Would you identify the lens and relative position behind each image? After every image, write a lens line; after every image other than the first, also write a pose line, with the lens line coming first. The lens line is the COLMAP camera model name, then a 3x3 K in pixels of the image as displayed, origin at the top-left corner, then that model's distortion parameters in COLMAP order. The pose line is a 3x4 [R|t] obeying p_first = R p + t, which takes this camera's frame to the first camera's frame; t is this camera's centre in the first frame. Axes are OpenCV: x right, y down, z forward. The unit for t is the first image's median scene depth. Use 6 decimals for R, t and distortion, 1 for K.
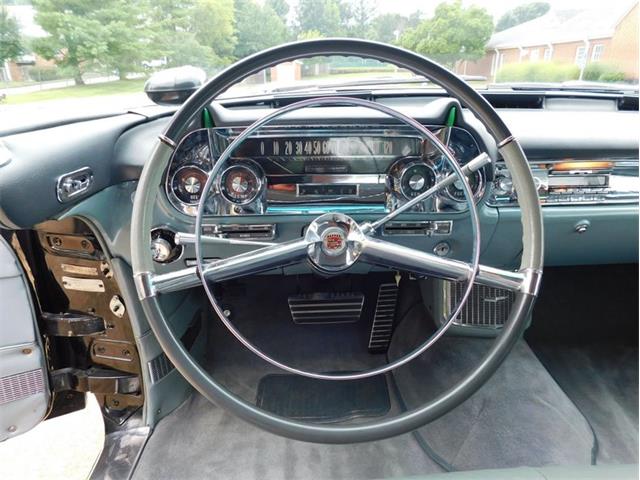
lens RADIAL K [[420.4, 0, 311.6], [0, 420.4, 241.7], [0, 0, 1]] dist [-0.077225, 0.060007]
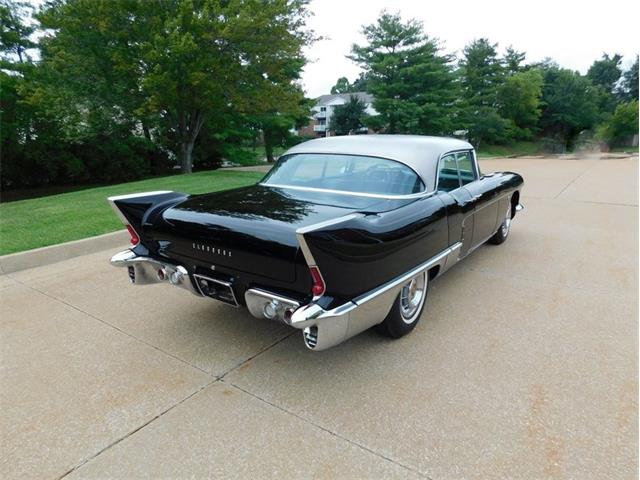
lens RADIAL K [[422.2, 0, 320.0], [0, 422.2, 240.0], [0, 0, 1]] dist [-0.079100, 0.064322]
pose [[0.786007, 0.147319, -0.600408, 0.082551], [-0.235010, 0.969485, -0.069779, 0.033508], [0.571807, 0.195949, 0.796644, -0.114895]]
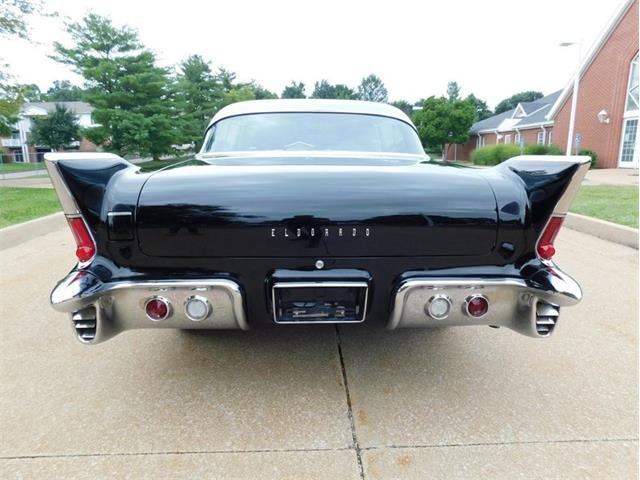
lens RADIAL K [[422.2, 0, 320.0], [0, 422.2, 240.0], [0, 0, 1]] dist [-0.079100, 0.064322]
pose [[0.999823, -0.001937, -0.018736, 0.019918], [-0.001548, 0.982883, -0.184226, 0.043685], [0.018772, 0.184223, 0.982705, -0.107917]]
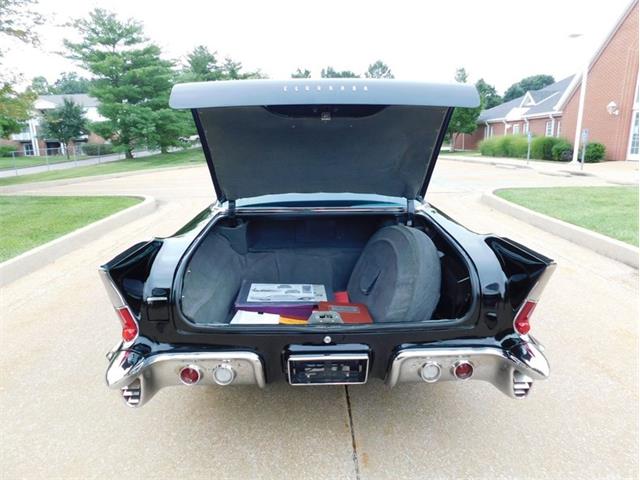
lens RADIAL K [[422.2, 0, 320.0], [0, 422.2, 240.0], [0, 0, 1]] dist [-0.079100, 0.064322]
pose [[0.999213, -0.011399, -0.038004, 0.020244], [0.005426, 0.988103, -0.153696, 0.033403], [0.039304, 0.153369, 0.987387, -0.117452]]
